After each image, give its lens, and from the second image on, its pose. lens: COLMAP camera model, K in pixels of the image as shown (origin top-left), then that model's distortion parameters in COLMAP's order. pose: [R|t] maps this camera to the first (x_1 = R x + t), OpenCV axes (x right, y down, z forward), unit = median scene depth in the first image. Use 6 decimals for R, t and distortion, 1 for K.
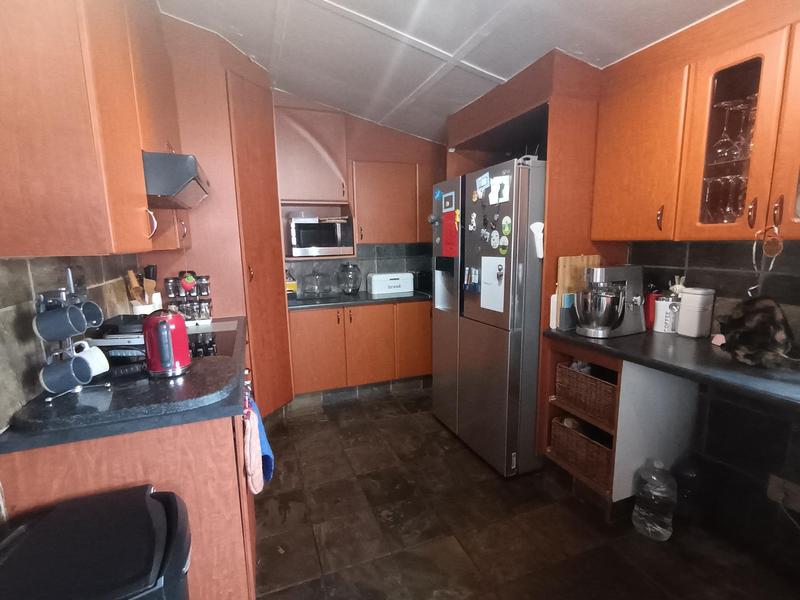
lens RADIAL K [[380.5, 0, 396.2], [0, 380.5, 301.5], [0, 0, 1]] dist [-0.002848, -0.000027]
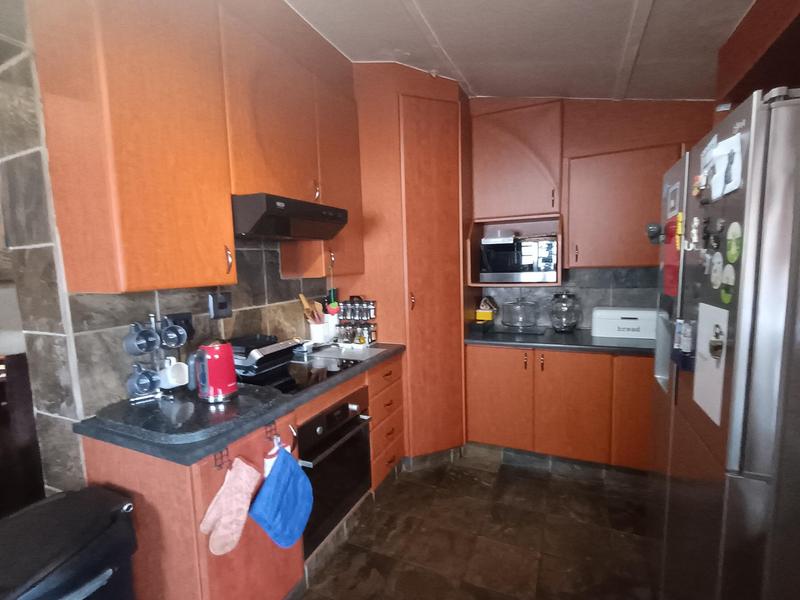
lens RADIAL K [[380.5, 0, 398.6], [0, 380.5, 301.8], [0, 0, 1]] dist [-0.002848, -0.000027]
pose [[0.695592, 0.069383, -0.715079, 0.273962], [-0.094766, 0.995490, 0.004407, -0.072954], [0.712159, 0.064700, 0.699030, 0.316113]]
